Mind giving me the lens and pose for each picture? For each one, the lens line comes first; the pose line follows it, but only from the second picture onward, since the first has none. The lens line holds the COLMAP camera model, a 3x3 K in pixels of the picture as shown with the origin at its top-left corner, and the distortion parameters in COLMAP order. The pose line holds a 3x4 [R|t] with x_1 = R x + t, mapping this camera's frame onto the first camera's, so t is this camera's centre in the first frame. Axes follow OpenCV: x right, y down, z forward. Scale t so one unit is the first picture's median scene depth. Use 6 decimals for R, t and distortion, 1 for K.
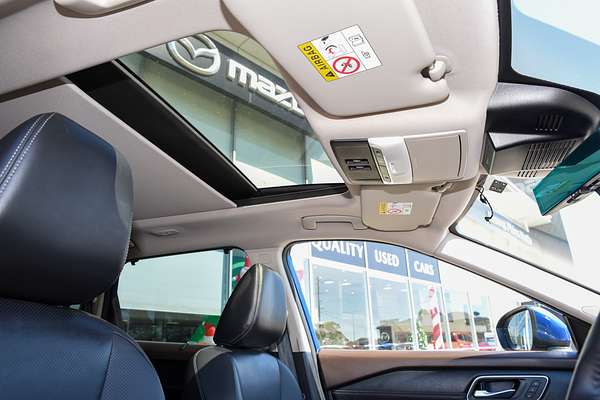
lens RADIAL K [[416.2, 0, 302.8], [0, 416.2, 194.7], [0, 0, 1]] dist [-0.083618, -0.008863]
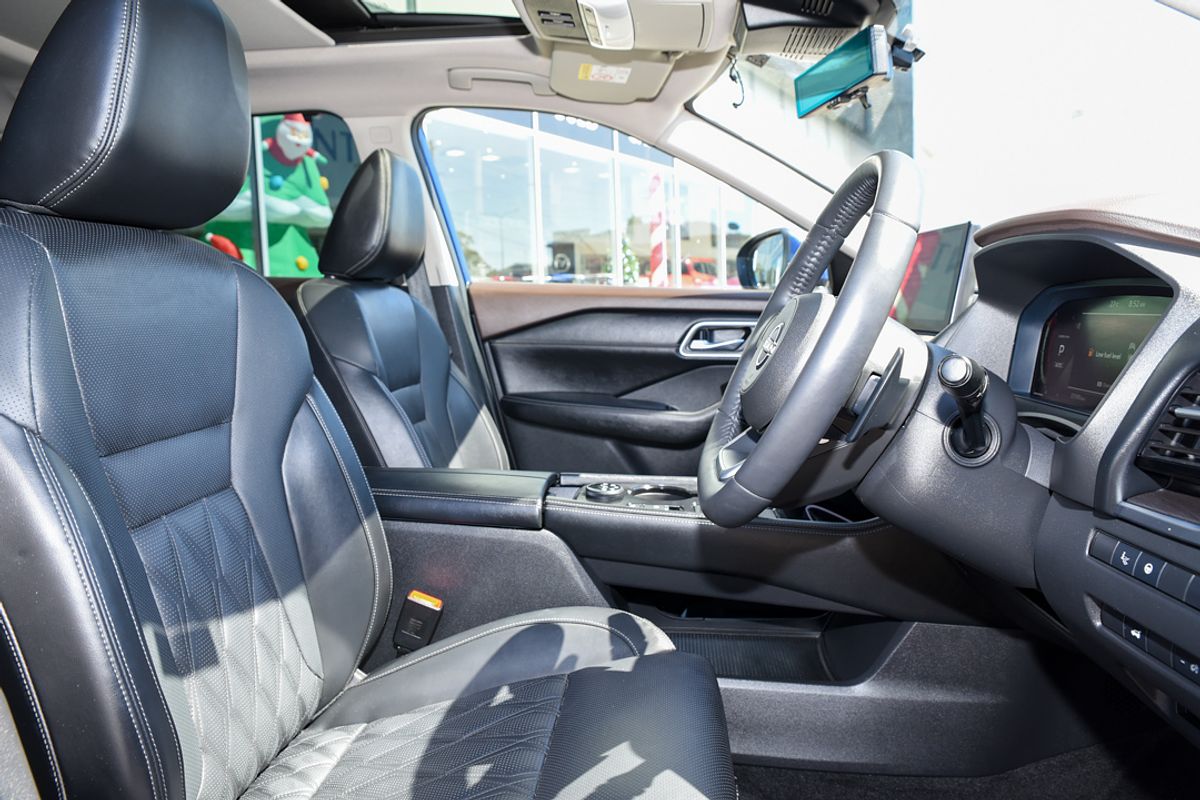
lens RADIAL K [[832.4, 0, 603.7], [0, 832.4, 391.3], [0, 0, 1]] dist [-0.083618, -0.008863]
pose [[0.971955, -0.024600, 0.233876, -0.063651], [-0.088023, 0.884163, 0.458810, -0.084342], [-0.218072, -0.466530, 0.857202, -0.233577]]
